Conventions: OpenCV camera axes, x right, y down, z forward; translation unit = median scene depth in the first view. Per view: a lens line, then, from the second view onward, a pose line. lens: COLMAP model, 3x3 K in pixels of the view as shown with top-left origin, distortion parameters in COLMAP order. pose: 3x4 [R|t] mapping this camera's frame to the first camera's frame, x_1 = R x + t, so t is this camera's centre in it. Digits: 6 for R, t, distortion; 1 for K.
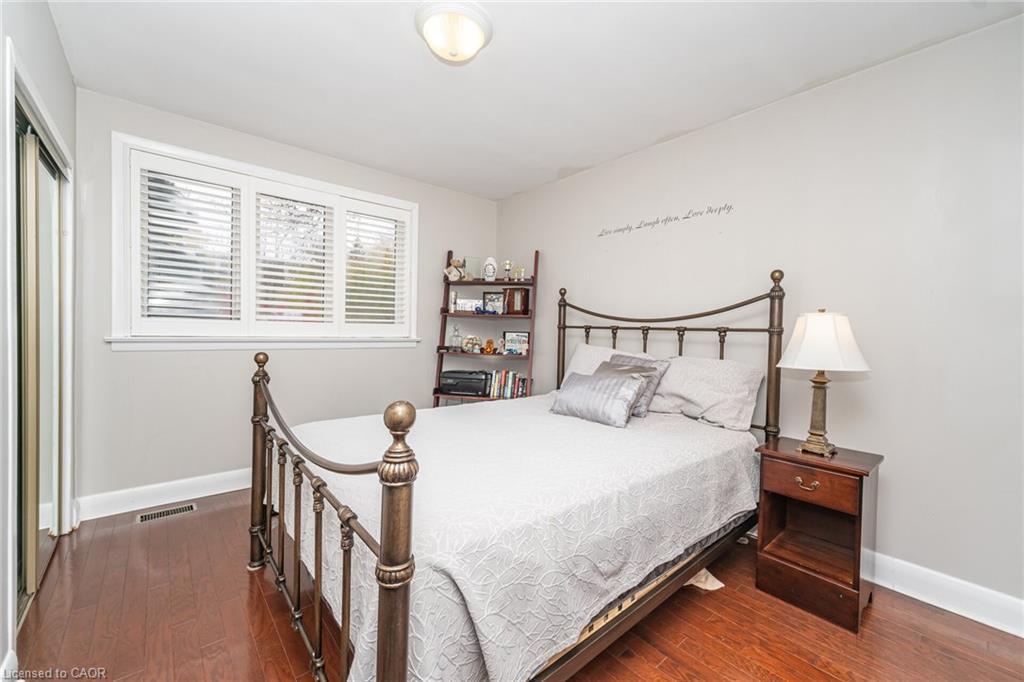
lens RADIAL K [[414.3, 0, 509.4], [0, 414.3, 336.4], [0, 0, 1]] dist [-0.000172, -0.000439]
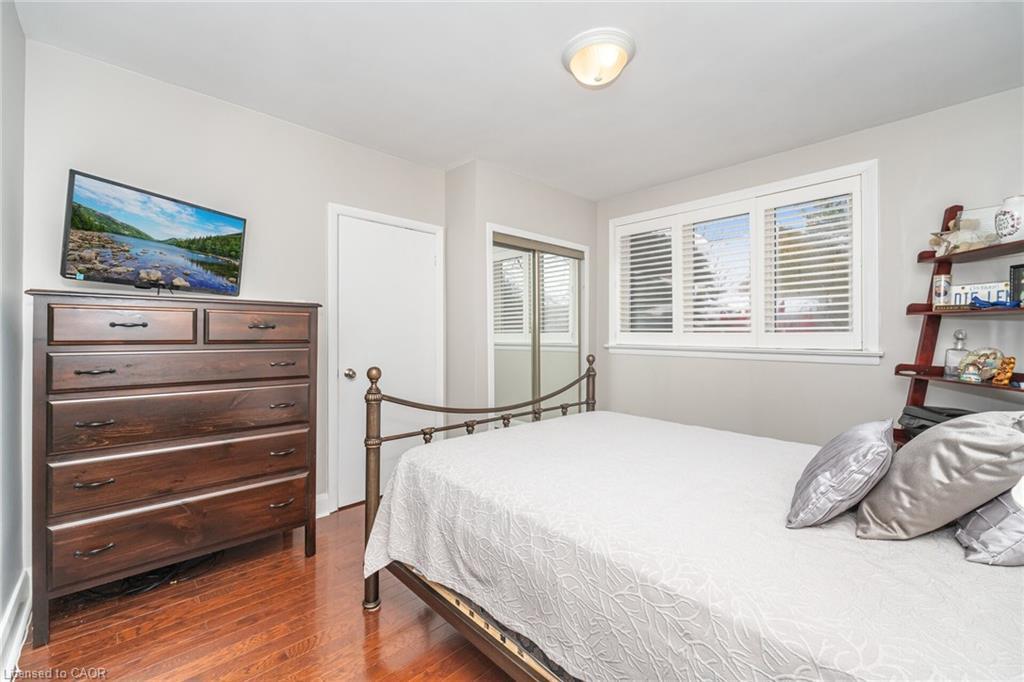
lens RADIAL K [[414.3, 0, 509.4], [0, 414.3, 336.4], [0, 0, 1]] dist [-0.000172, -0.000439]
pose [[0.040877, -0.018027, -0.999002, 0.444453], [-0.021539, 0.999589, -0.018919, 0.004741], [0.998932, 0.022291, 0.040472, 0.362358]]
